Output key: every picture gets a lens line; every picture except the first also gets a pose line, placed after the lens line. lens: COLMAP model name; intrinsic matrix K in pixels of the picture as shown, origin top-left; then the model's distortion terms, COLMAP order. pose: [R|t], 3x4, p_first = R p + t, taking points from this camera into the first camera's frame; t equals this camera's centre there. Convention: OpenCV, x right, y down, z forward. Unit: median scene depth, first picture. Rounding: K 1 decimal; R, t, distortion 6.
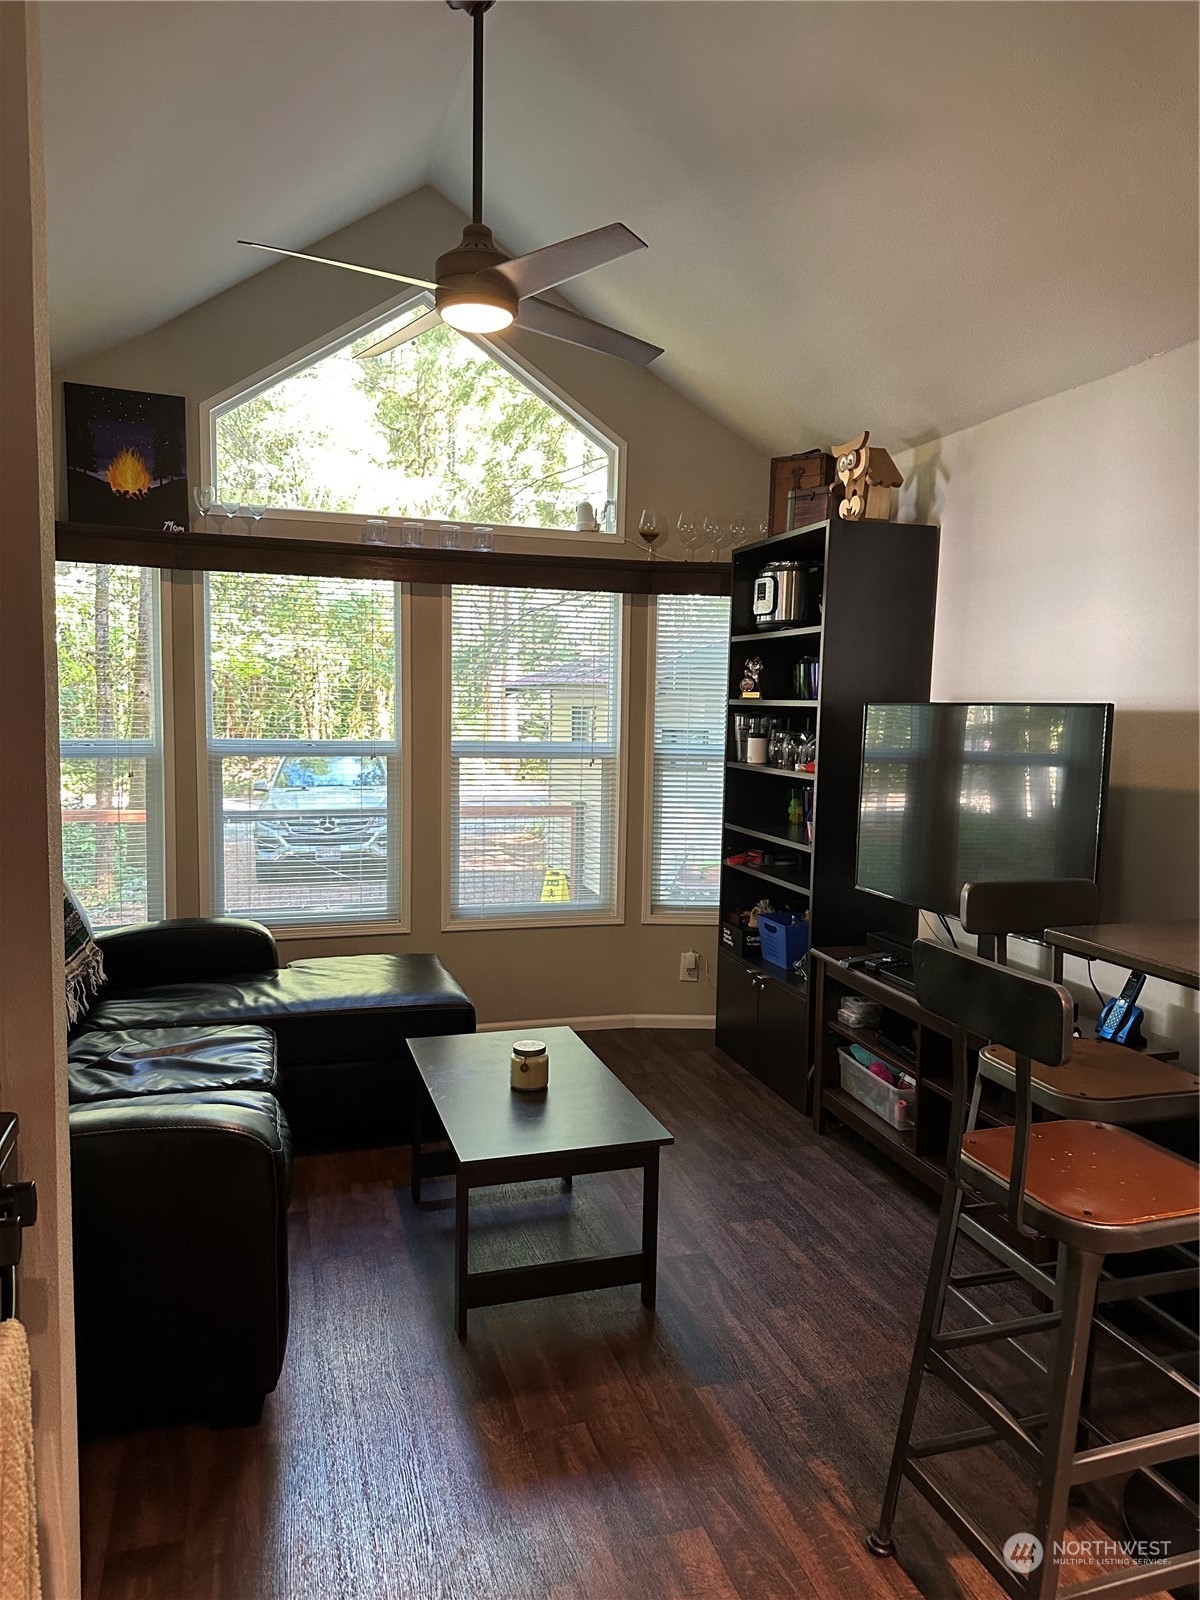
lens RADIAL K [[1110.5, 0, 600.0], [0, 1110.5, 800.0], [0, 0, 1]] dist [0.001661, 0.000780]
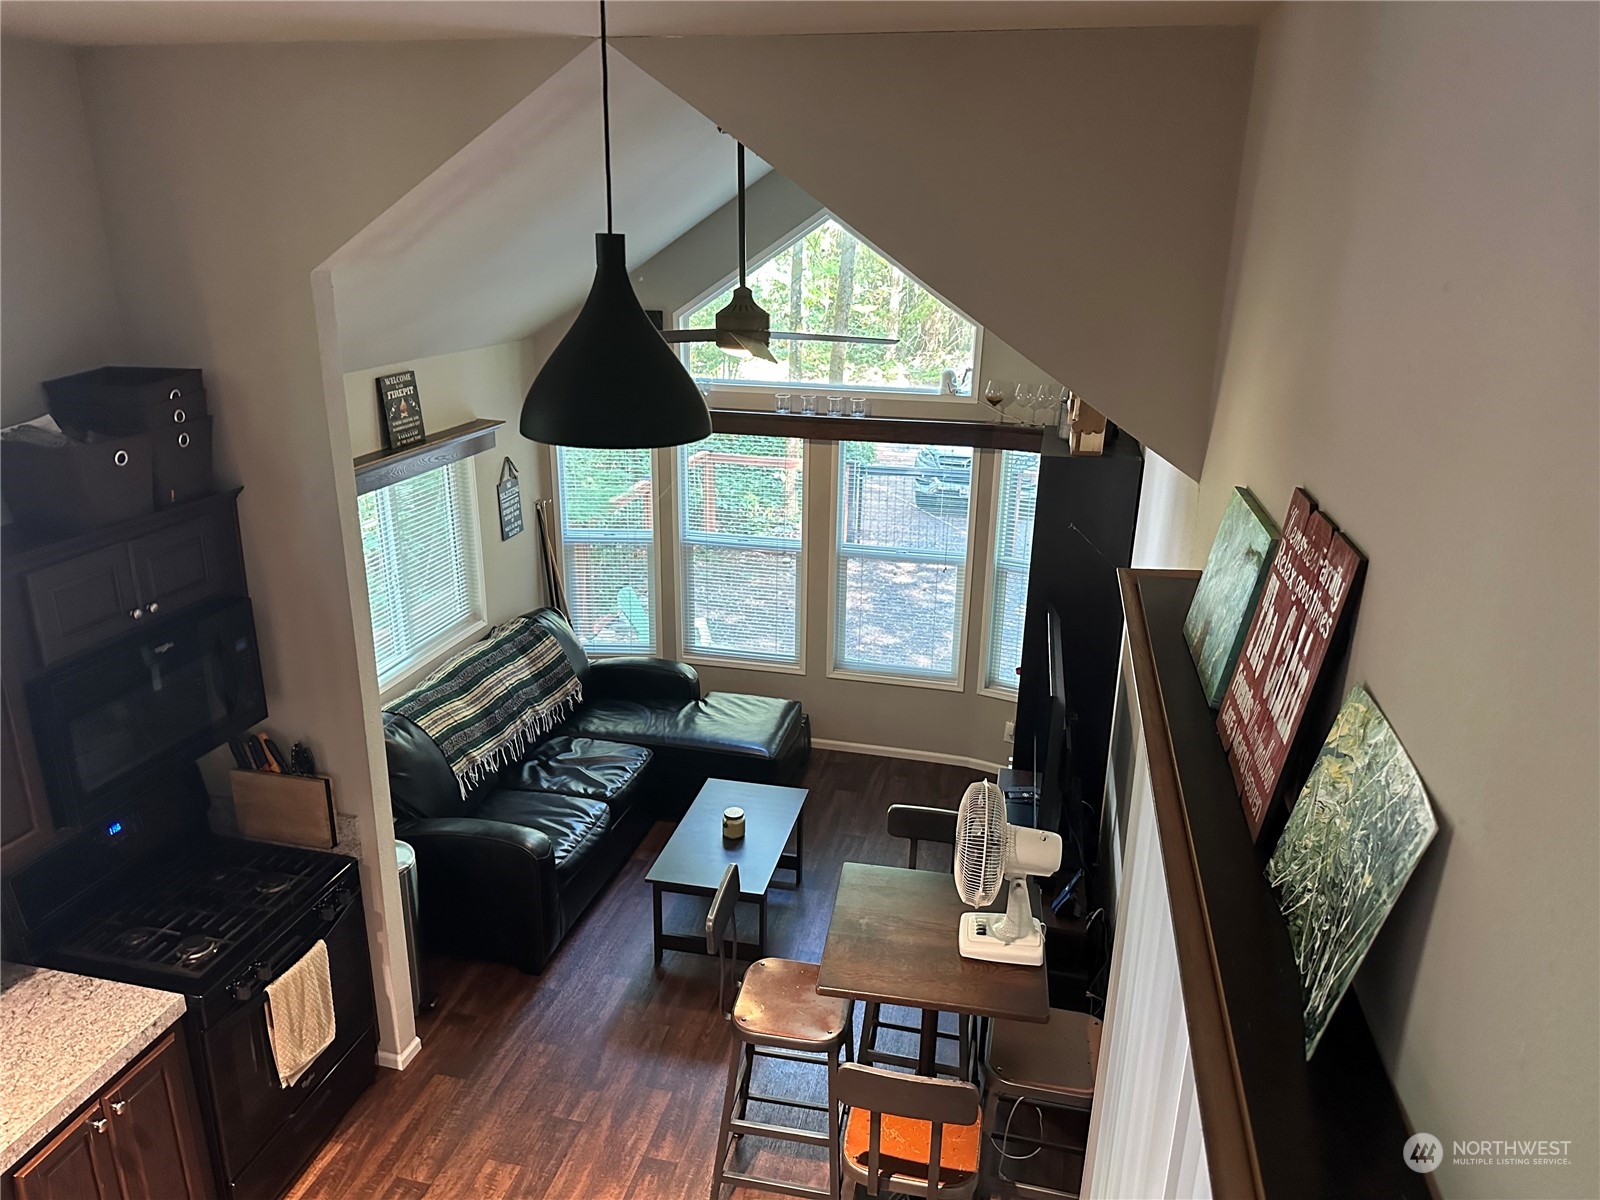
lens RADIAL K [[1115.0, 0, 800.0], [0, 1115.0, 600.0], [0, 0, 1]] dist [0.075474, 0.000390]
pose [[0.861213, 0.157011, -0.483383, 0.510893], [-0.041837, 0.969758, 0.240456, -0.325094], [0.506519, -0.186861, 0.841737, -0.205937]]
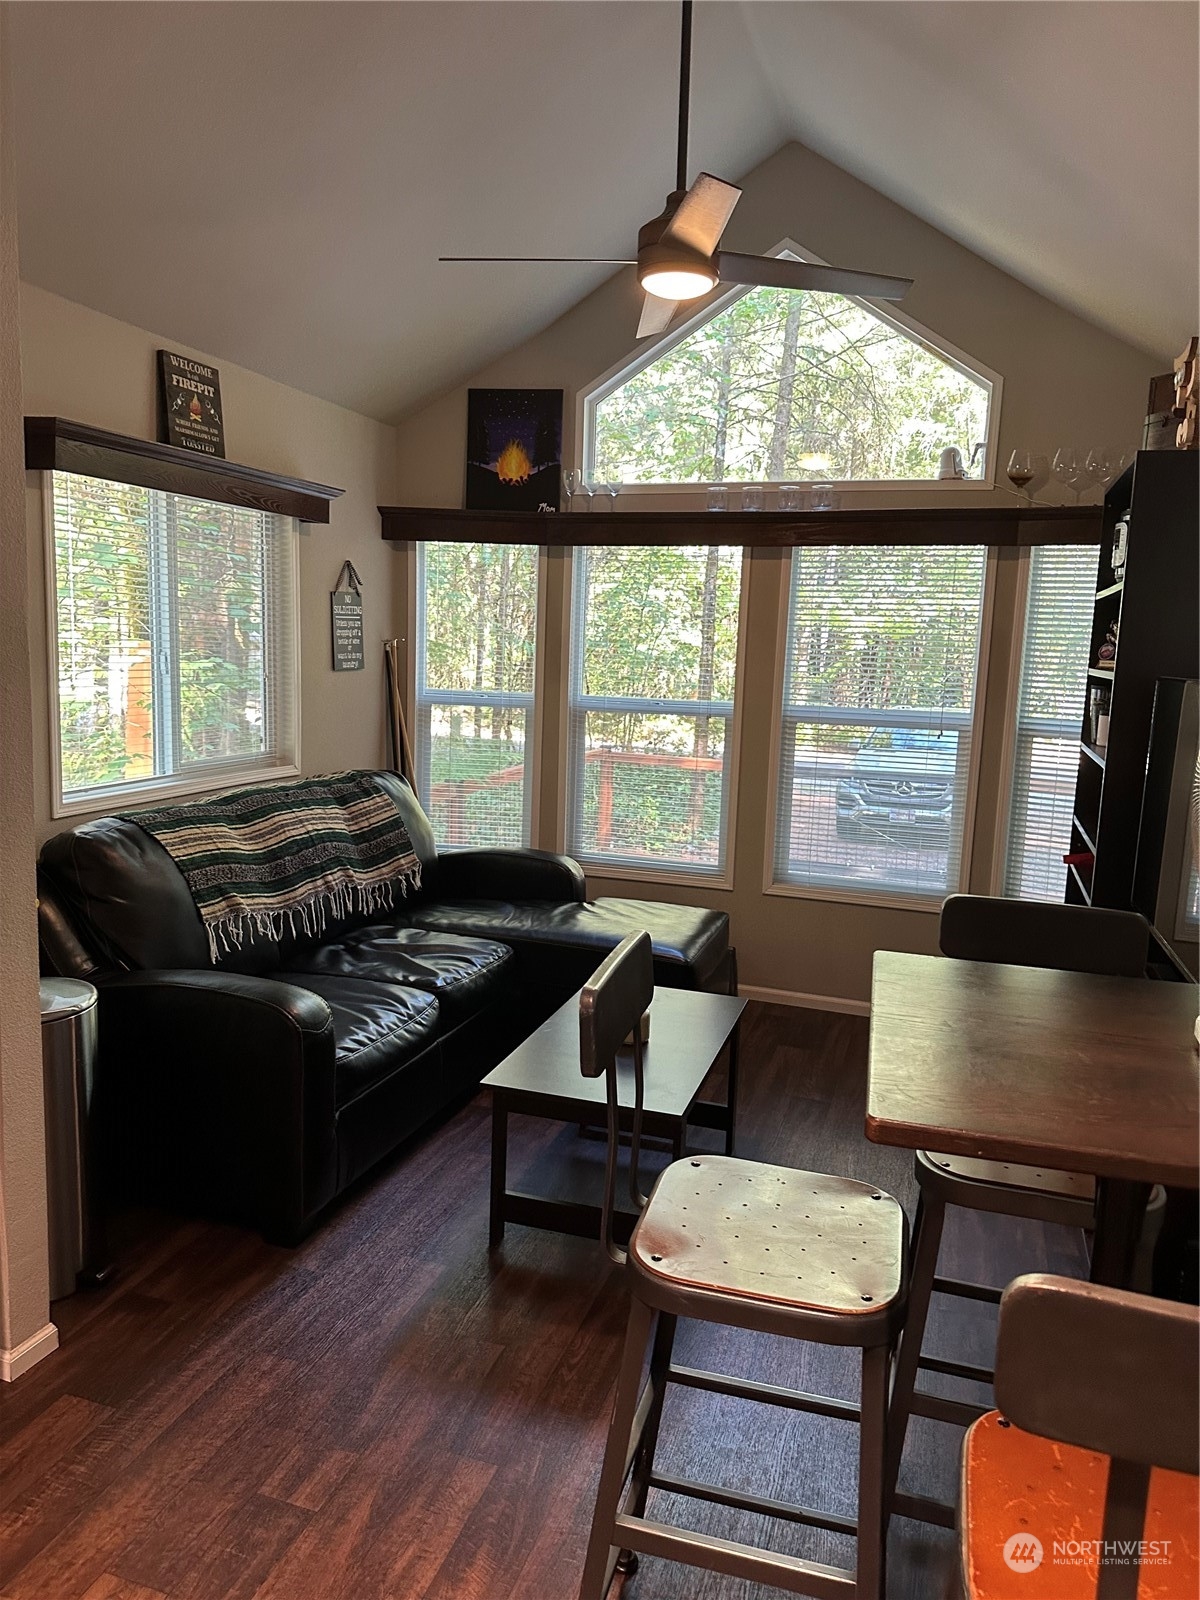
lens RADIAL K [[1104.3, 0, 600.0], [0, 1104.3, 800.0], [0, 0, 1]] dist [0.043011, -0.003495]
pose [[0.811826, 0.089534, -0.576995, 0.314962], [-0.069346, 0.995964, 0.056979, -0.013271], [0.579767, -0.006245, 0.814758, 0.092284]]
